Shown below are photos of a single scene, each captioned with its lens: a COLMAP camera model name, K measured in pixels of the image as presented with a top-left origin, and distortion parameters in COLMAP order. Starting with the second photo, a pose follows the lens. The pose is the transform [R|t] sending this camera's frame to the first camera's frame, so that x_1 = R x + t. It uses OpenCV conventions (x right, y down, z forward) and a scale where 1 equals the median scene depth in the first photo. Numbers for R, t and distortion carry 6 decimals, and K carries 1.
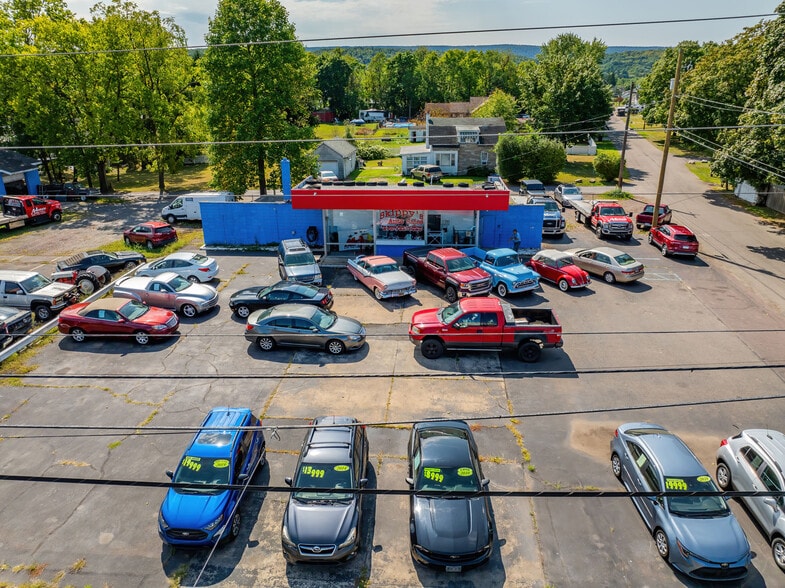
lens RADIAL K [[551.3, 0, 391.5], [0, 551.3, 295.4], [0, 0, 1]] dist [-0.044753, 0.012402]
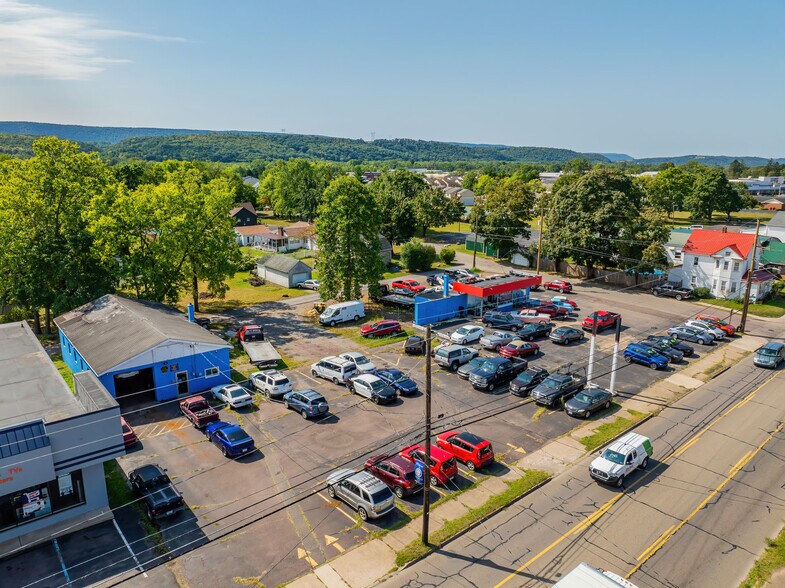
lens RADIAL K [[551.3, 0, 394.6], [0, 551.3, 289.9], [0, 0, 1]] dist [-0.044753, 0.012402]
pose [[0.711572, -0.147916, 0.686867, -1.757566], [0.243013, 0.969067, -0.043066, -0.164957], [-0.659250, 0.197562, 0.725506, -0.301498]]
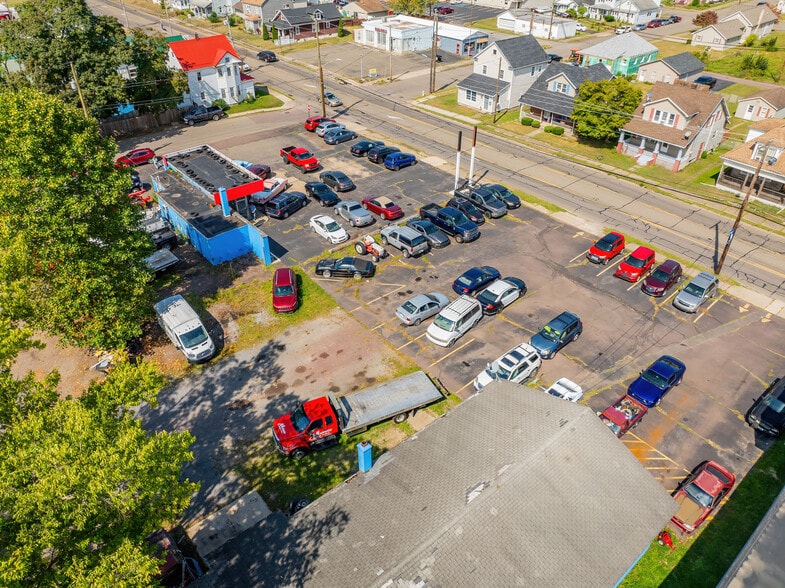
lens RADIAL K [[551.3, 0, 391.3], [0, 551.3, 289.6], [0, 0, 1]] dist [-0.044753, 0.012402]
pose [[-0.704431, -0.408743, 0.580264, -1.439761], [0.257661, 0.614500, 0.745655, -1.047336], [-0.661353, 0.674774, -0.327555, 1.399839]]
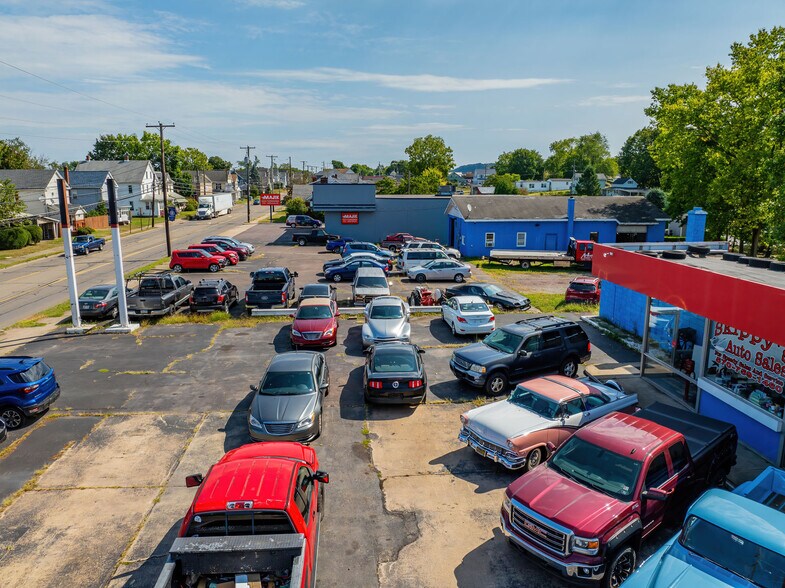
lens RADIAL K [[551.3, 0, 392.8], [0, 551.3, 291.4], [0, 0, 1]] dist [-0.044753, 0.012402]
pose [[0.153307, 0.195966, -0.968553, 0.354830], [-0.353424, 0.926181, 0.131451, -0.133789], [0.922816, 0.322157, 0.211249, 0.631490]]
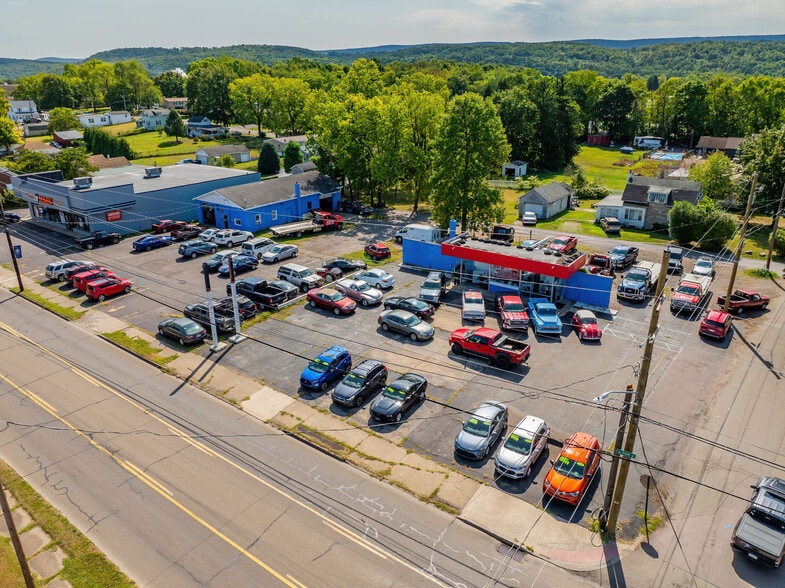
lens RADIAL K [[551.3, 0, 391.9], [0, 551.3, 291.4], [0, 0, 1]] dist [-0.044753, 0.012402]
pose [[0.852217, 0.194610, -0.485648, 0.495316], [-0.191058, 0.979899, 0.057398, -0.106805], [0.487056, 0.043871, 0.872268, -0.500014]]
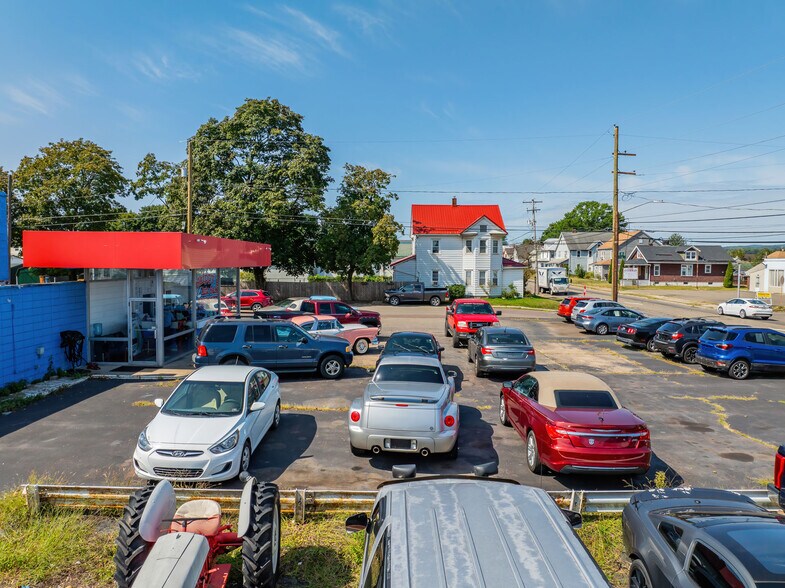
lens RADIAL K [[551.3, 0, 393.4], [0, 551.3, 291.9], [0, 0, 1]] dist [-0.044753, 0.012402]
pose [[-0.069937, -0.046310, 0.996476, -0.676346], [0.349859, 0.934333, 0.067977, -0.095353], [-0.934188, 0.353380, -0.049143, 0.789739]]
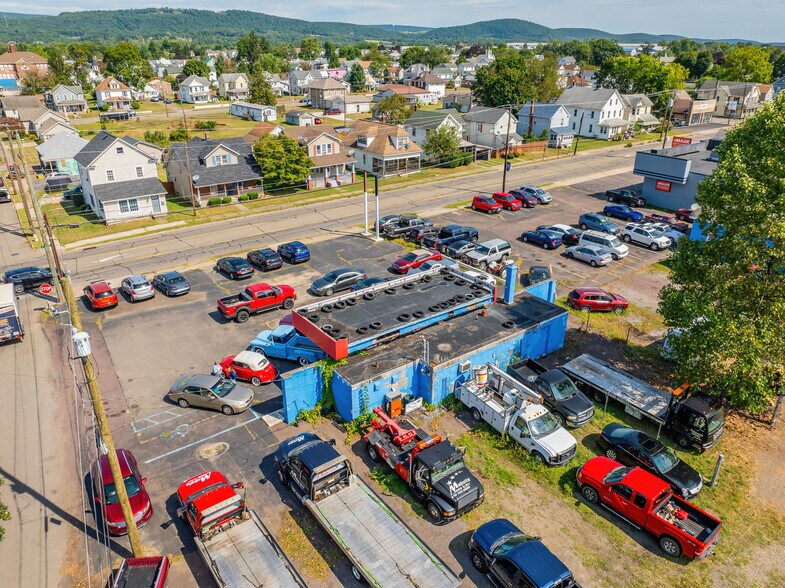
lens RADIAL K [[551.3, 0, 391.4], [0, 551.3, 290.6], [0, 0, 1]] dist [-0.044753, 0.012402]
pose [[-0.754815, 0.268147, -0.598624, 0.634899], [-0.231974, 0.744521, 0.626000, -0.841414], [0.613548, 0.611380, -0.499773, 1.469111]]
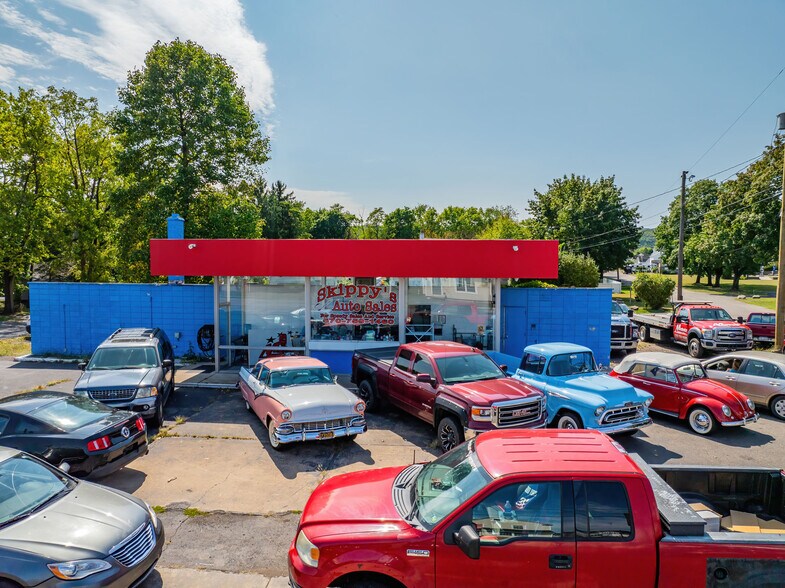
lens RADIAL K [[551.3, 0, 393.2], [0, 551.3, 298.6], [0, 0, 1]] dist [-0.044753, 0.012402]
pose [[0.999908, 0.013169, -0.003309, 0.053947], [-0.013559, 0.955707, -0.294007, 0.016646], [-0.000710, 0.294025, 0.955797, 0.466231]]
